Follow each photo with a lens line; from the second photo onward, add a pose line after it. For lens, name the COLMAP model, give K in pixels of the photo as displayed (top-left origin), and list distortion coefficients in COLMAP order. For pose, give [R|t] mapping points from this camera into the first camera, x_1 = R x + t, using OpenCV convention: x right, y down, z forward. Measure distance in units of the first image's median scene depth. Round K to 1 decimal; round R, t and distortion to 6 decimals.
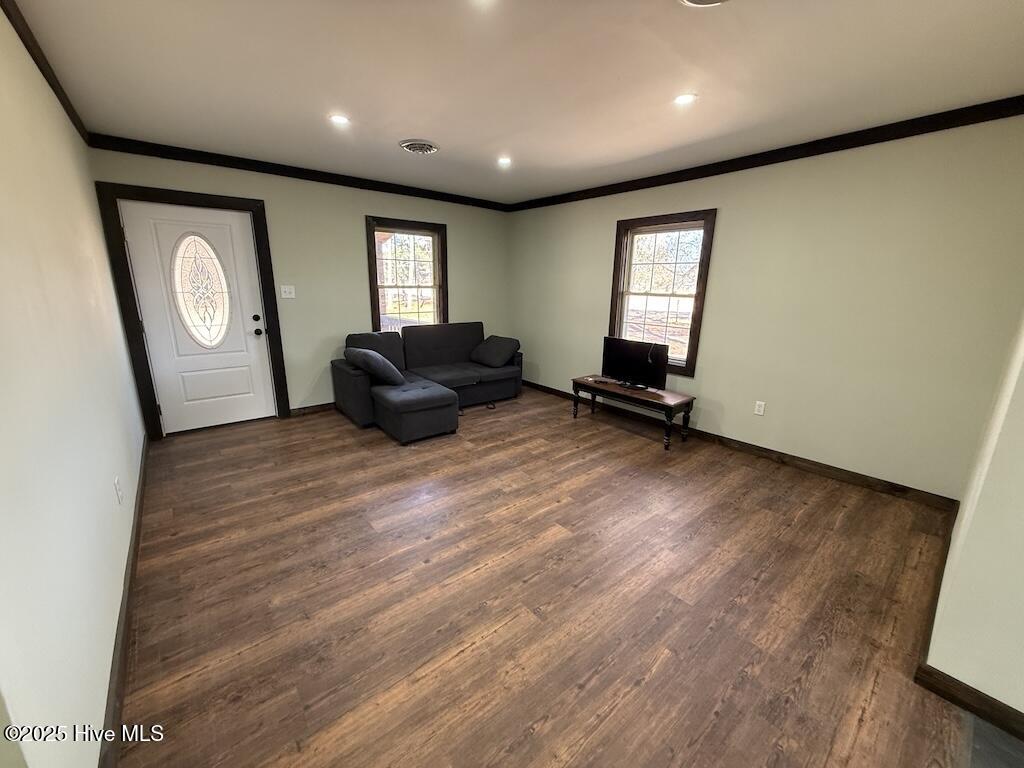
lens RADIAL K [[408.6, 0, 509.9], [0, 408.6, 381.7], [0, 0, 1]] dist [0.000721, -0.000091]
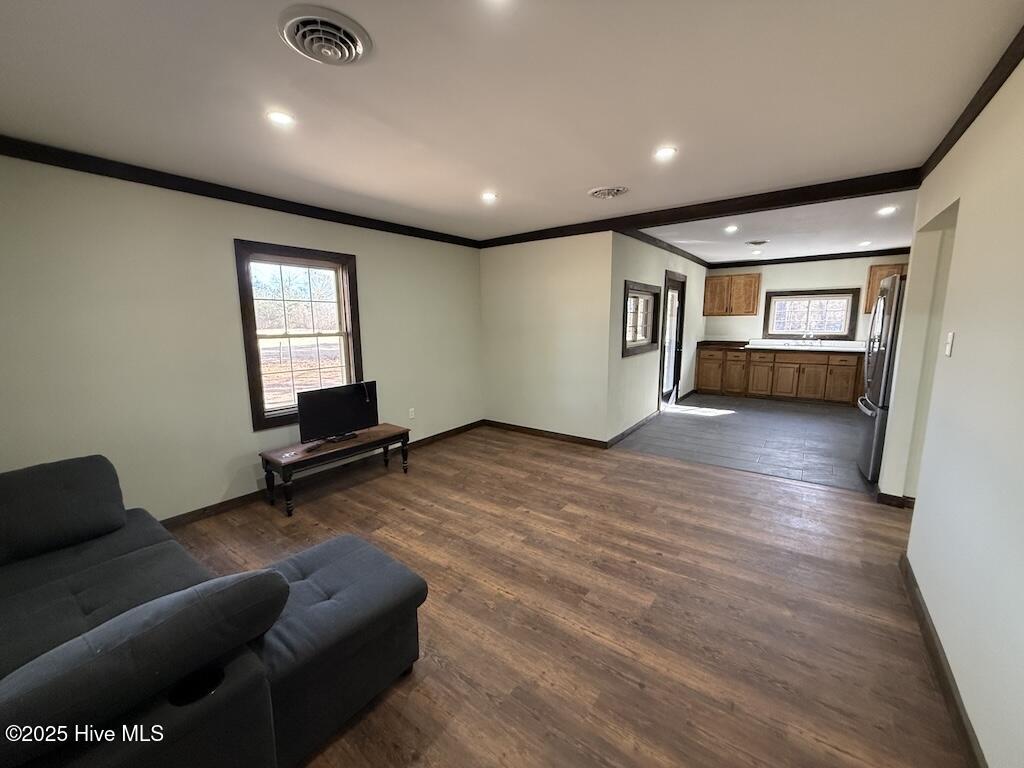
lens RADIAL K [[404.7, 0, 507.3], [0, 404.7, 384.4], [0, 0, 1]] dist [-0.002118, -0.000060]
pose [[-0.240912, -0.162196, 0.956898, -0.768262], [0.232407, 0.947611, 0.219134, -0.261575], [-0.942310, 0.275182, -0.190595, 1.012312]]
